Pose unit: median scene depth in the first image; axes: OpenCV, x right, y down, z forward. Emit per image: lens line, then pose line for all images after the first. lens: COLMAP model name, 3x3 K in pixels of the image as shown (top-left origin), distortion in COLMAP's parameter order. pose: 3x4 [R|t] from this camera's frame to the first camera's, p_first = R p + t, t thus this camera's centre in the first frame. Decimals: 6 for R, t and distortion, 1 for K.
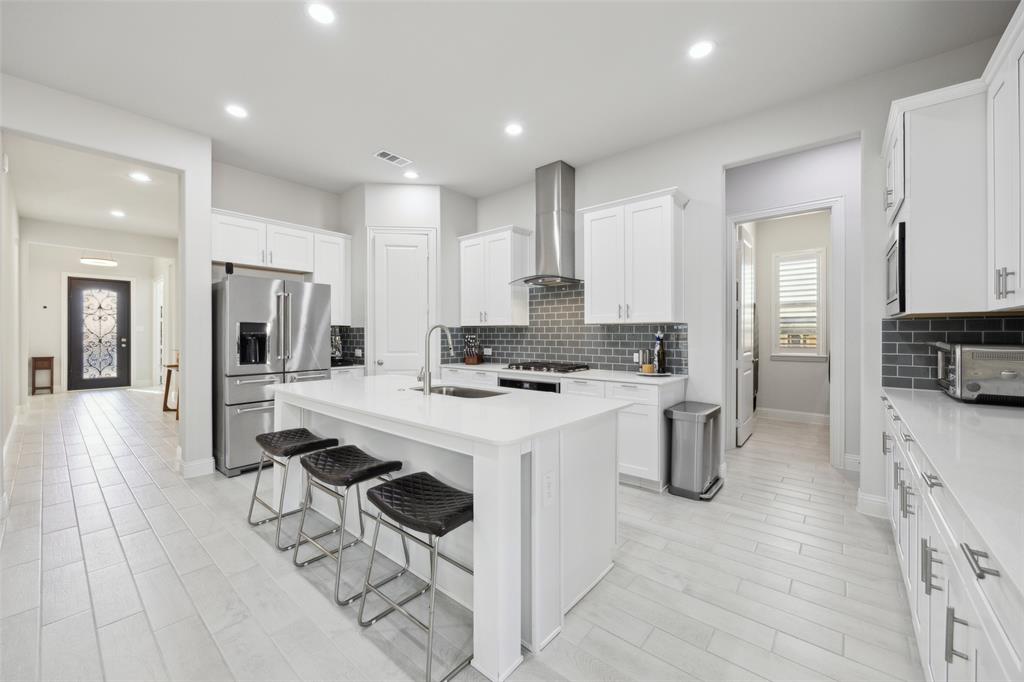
lens RADIAL K [[398.7, 0, 507.9], [0, 398.7, 333.0], [0, 0, 1]] dist [-0.002468, -0.000345]
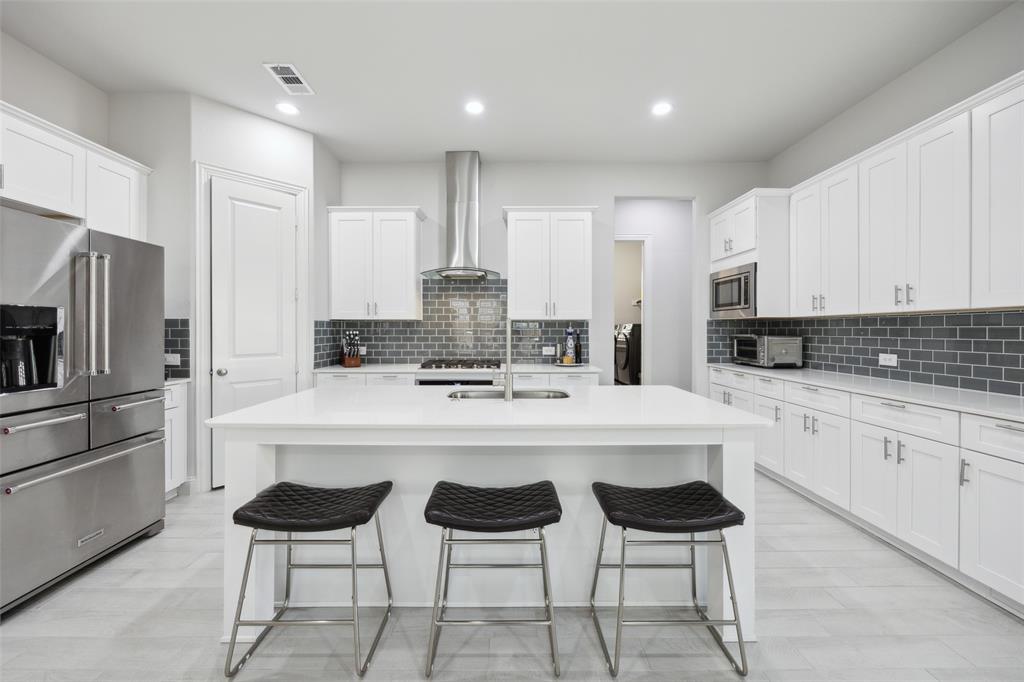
lens RADIAL K [[398.7, 0, 507.9], [0, 398.7, 333.0], [0, 0, 1]] dist [-0.002468, -0.000345]
pose [[0.759299, -0.005125, 0.650722, -0.386773], [-0.002566, 0.999938, 0.010869, 0.000200], [-0.650737, -0.009922, 0.759238, 0.179742]]
